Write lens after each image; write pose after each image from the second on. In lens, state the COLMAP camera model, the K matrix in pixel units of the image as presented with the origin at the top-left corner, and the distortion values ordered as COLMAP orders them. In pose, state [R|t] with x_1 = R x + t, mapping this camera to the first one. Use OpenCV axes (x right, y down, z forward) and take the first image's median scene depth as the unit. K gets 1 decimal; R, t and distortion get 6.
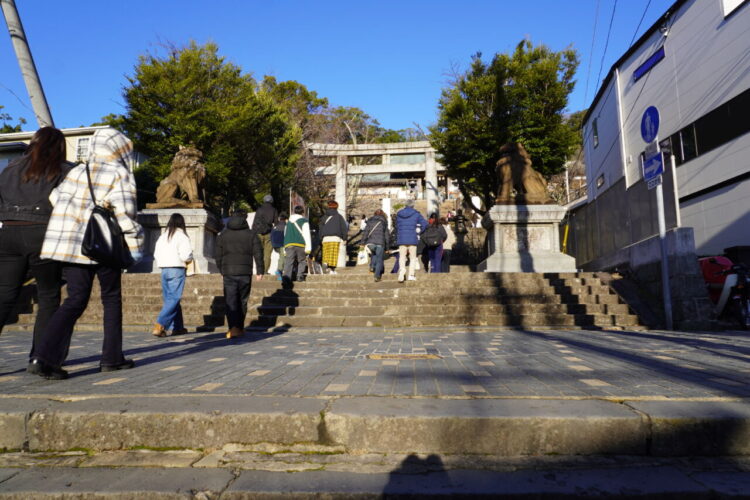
lens RADIAL K [[495.7, 0, 375.6], [0, 495.7, 253.3], [0, 0, 1]] dist [-0.063520, 0.036658]
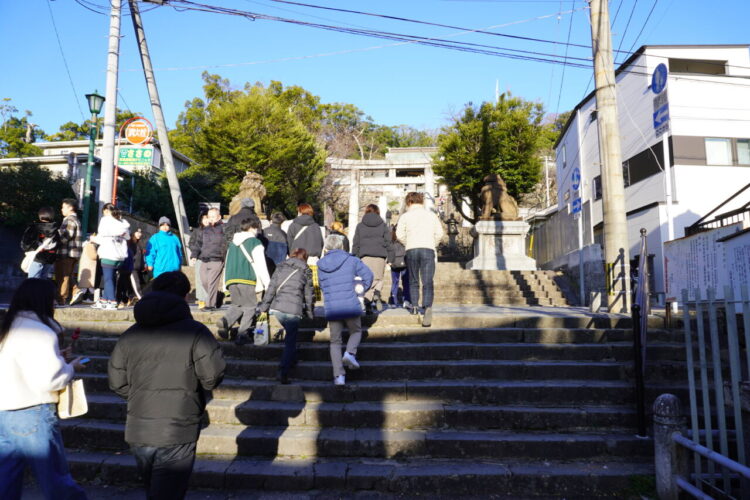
lens RADIAL K [[495.7, 0, 375.6], [0, 495.7, 253.3], [0, 0, 1]] dist [-0.063520, 0.036658]
pose [[0.999673, 0.014815, 0.020849, -0.073435], [-0.015117, 0.999782, 0.014426, -0.020829], [-0.020630, -0.014737, 0.999679, -0.363635]]
